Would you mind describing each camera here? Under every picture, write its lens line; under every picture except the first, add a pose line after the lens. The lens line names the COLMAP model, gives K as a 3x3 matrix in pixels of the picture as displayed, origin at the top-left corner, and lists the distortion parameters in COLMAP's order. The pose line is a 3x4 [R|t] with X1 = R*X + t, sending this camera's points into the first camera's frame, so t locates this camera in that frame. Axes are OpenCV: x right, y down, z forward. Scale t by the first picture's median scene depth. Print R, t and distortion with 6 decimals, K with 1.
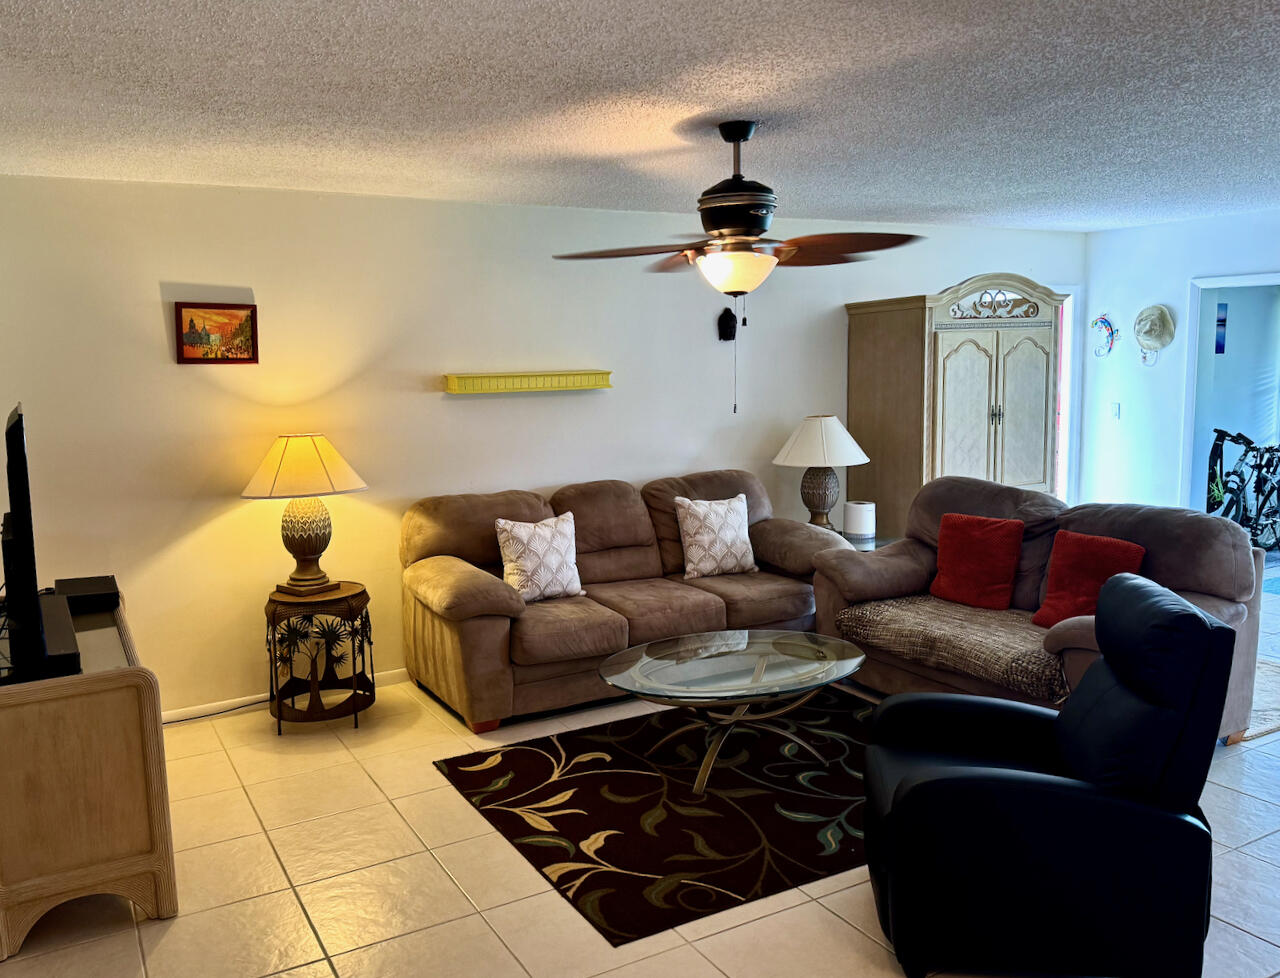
lens RADIAL K [[1005.6, 0, 616.7], [0, 1005.6, 490.5], [0, 0, 1]] dist [0.180456, -0.347404]
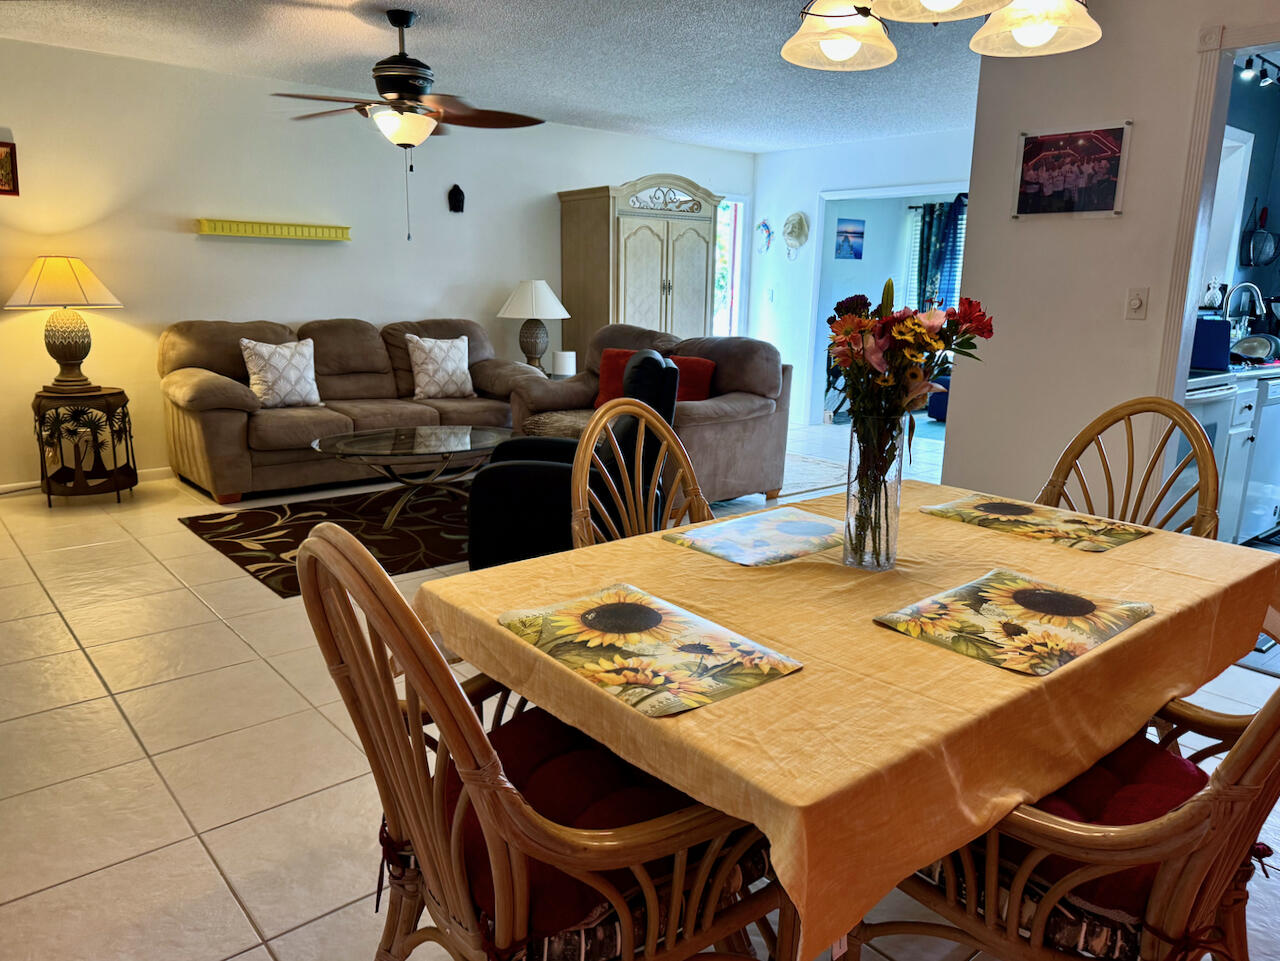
lens RADIAL K [[889.0, 0, 640.0], [0, 889.0, 480.5], [0, 0, 1]] dist [0.149592, -0.207556]
pose [[0.980247, 0.001232, 0.197773, 0.130919], [-0.018808, 0.996030, 0.087013, 0.091100], [-0.196880, -0.089014, 0.976378, -0.173948]]
